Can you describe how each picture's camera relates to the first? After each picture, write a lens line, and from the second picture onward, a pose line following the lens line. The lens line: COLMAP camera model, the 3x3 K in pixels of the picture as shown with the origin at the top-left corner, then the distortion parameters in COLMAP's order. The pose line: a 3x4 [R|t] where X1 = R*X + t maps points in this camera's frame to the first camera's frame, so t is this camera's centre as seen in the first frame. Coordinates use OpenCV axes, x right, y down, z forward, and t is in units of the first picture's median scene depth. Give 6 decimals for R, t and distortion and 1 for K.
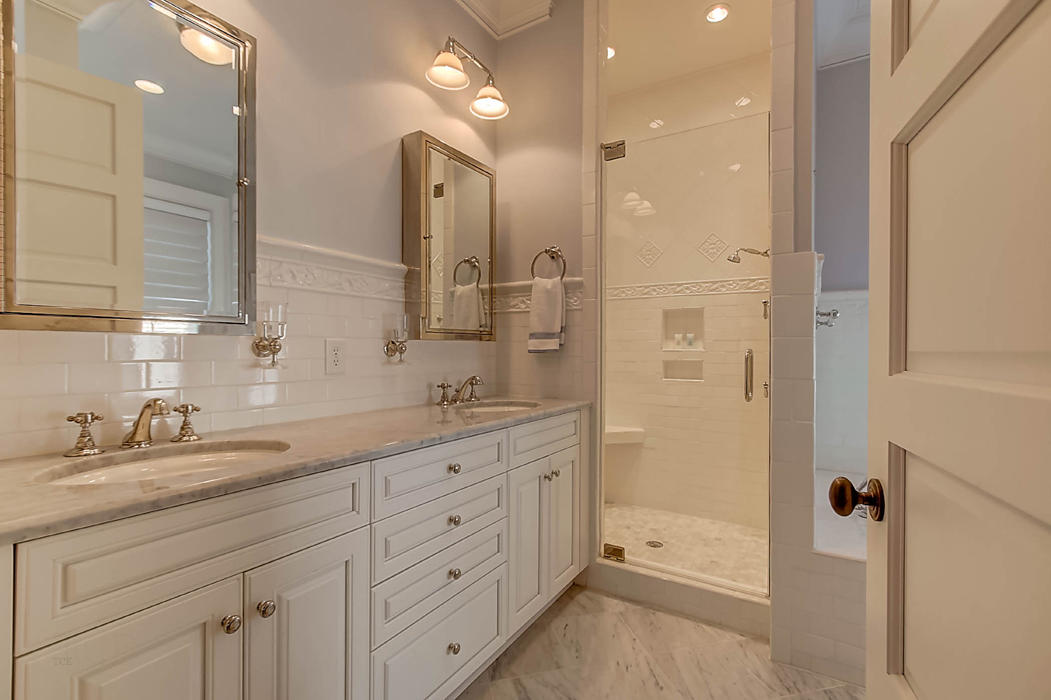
lens RADIAL K [[477.5, 0, 525.5], [0, 477.5, 350.0], [0, 0, 1]] dist [0.002072, 0.000966]
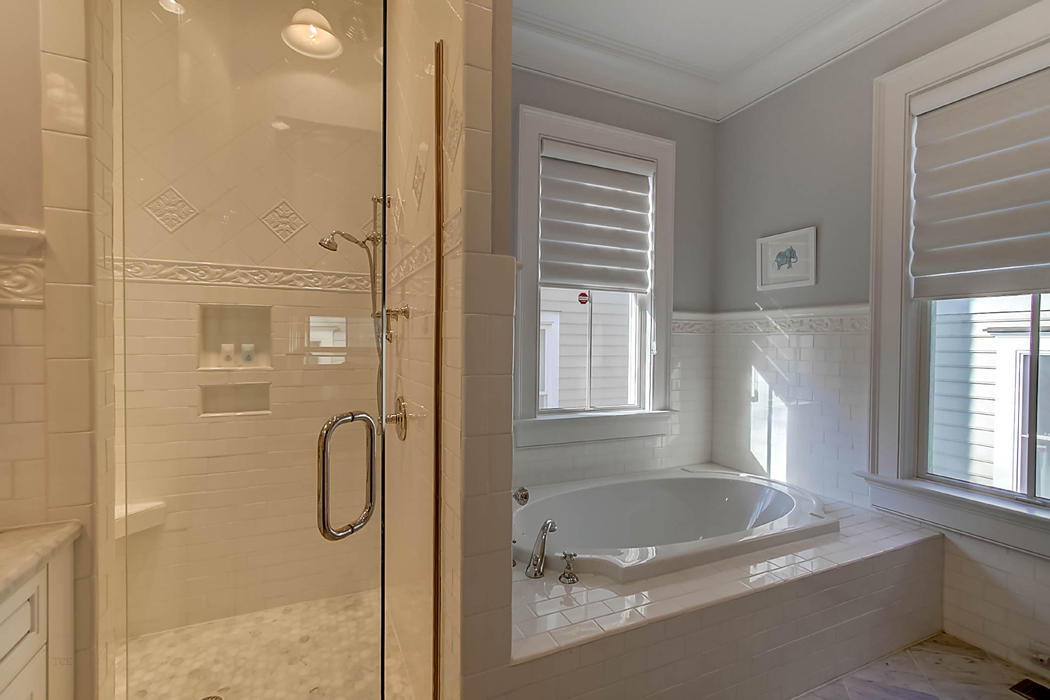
lens RADIAL K [[477.1, 0, 525.0], [0, 477.1, 350.0], [0, 0, 1]] dist [0.002072, 0.000966]
pose [[0.558839, -0.014493, 0.829149, 0.006626], [-0.004455, 0.999780, 0.020477, -0.047643], [-0.829264, -0.015137, 0.558652, 0.350929]]
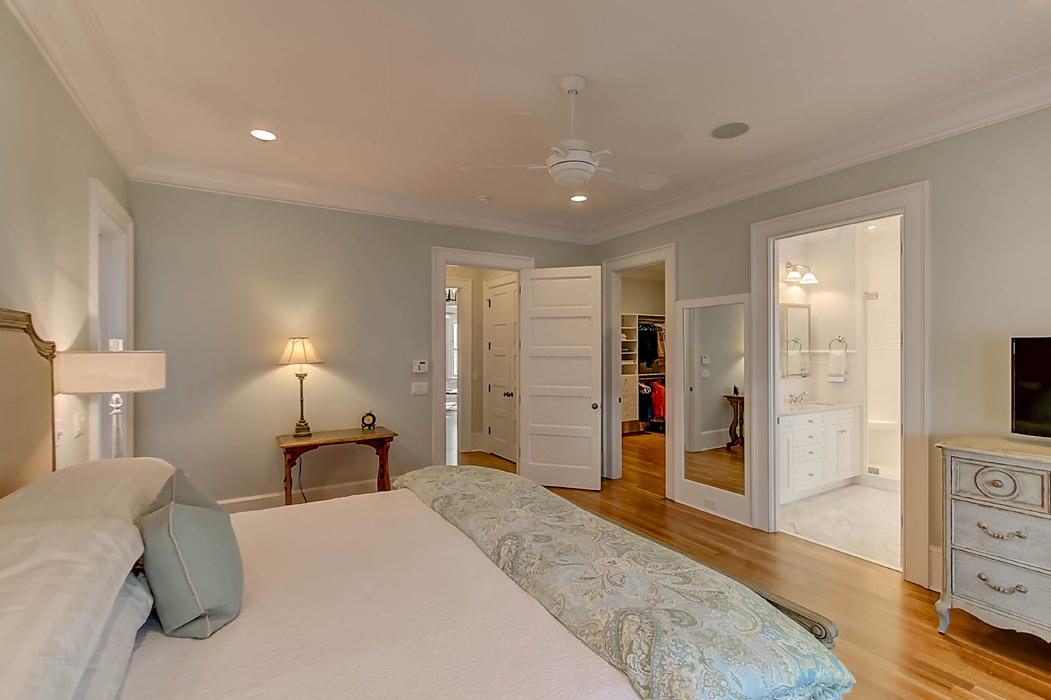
lens RADIAL K [[477.5, 0, 525.5], [0, 477.5, 350.0], [0, 0, 1]] dist [0.002072, 0.000966]
pose [[0.896963, -0.003655, -0.442091, -0.245413], [-0.000906, 0.999949, -0.010104, -0.108834], [0.442105, 0.009464, 0.896913, -1.501123]]
